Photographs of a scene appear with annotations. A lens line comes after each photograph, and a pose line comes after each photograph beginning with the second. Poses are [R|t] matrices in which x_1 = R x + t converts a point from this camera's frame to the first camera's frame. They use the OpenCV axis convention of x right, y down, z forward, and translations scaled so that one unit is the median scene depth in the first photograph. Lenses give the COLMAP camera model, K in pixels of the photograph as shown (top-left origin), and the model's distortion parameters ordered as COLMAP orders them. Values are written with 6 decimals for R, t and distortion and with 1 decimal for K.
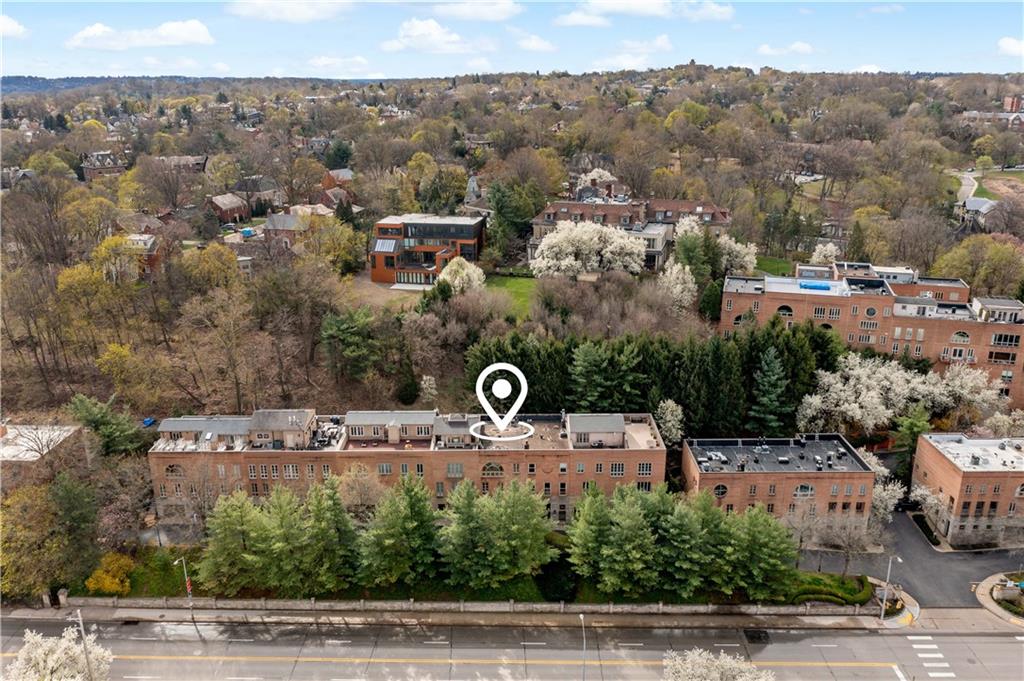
lens RADIAL K [[780.5, 0, 512.0], [0, 780.5, 340.5], [0, 0, 1]] dist [-0.014109, -0.002956]
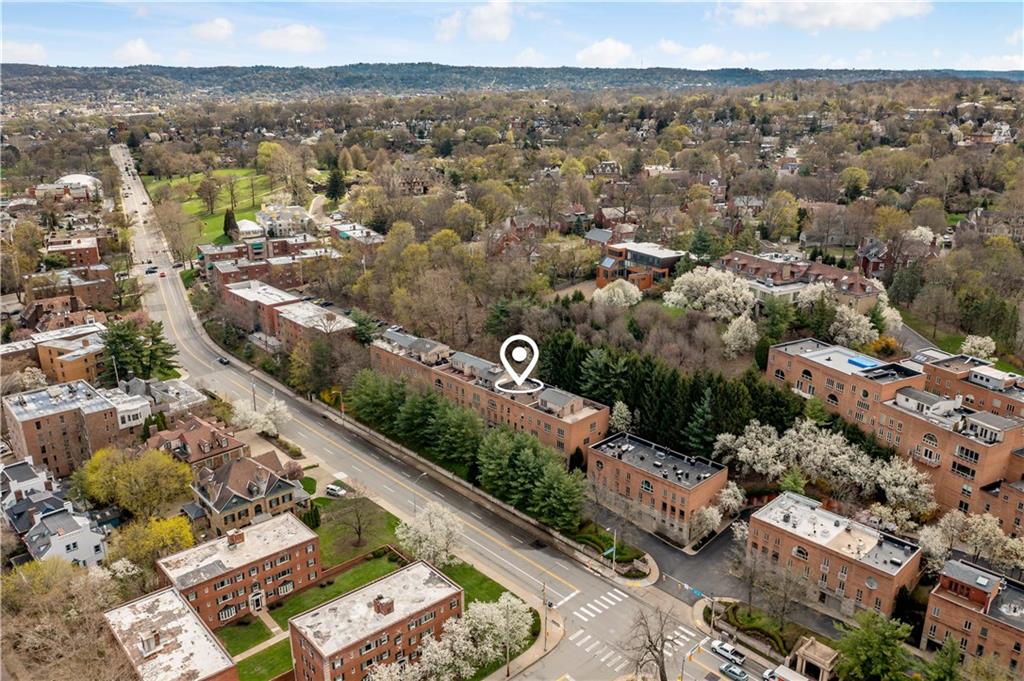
lens RADIAL K [[780.5, 0, 512.0], [0, 780.5, 340.5], [0, 0, 1]] dist [-0.014109, -0.002956]
pose [[0.705419, 0.233452, -0.669241, 1.004619], [-0.231823, 0.968263, 0.093406, -0.116798], [0.669808, 0.089255, 0.737151, -0.169062]]
